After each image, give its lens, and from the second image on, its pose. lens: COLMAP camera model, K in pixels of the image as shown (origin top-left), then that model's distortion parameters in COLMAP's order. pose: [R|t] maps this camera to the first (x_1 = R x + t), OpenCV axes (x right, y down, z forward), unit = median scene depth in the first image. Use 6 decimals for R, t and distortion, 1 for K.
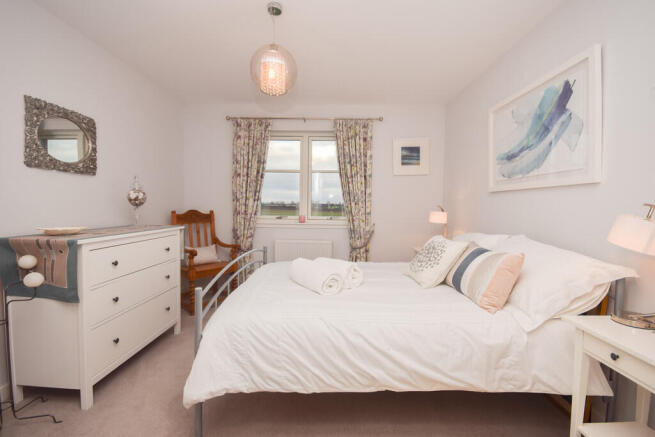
lens RADIAL K [[288.0, 0, 324.4], [0, 288.0, 202.8], [0, 0, 1]] dist [0.002238, -0.000920]
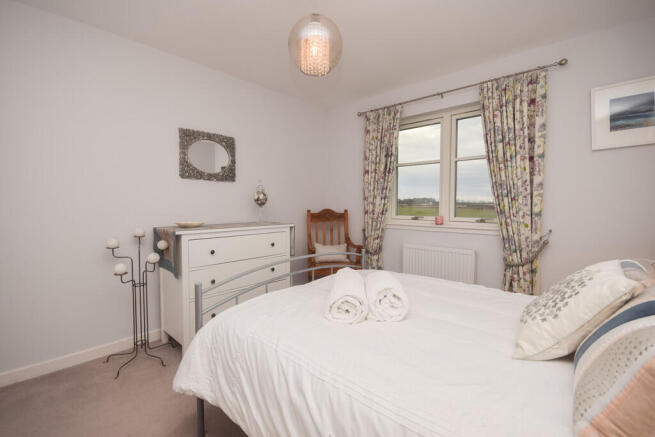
lens RADIAL K [[288.0, 0, 319.7], [0, 288.0, 207.7], [0, 0, 1]] dist [0.002238, -0.000920]
pose [[0.757597, -0.004727, -0.652706, 0.204789], [0.015056, 0.999834, 0.010234, 0.007976], [0.652549, -0.017580, 0.757542, 0.185082]]
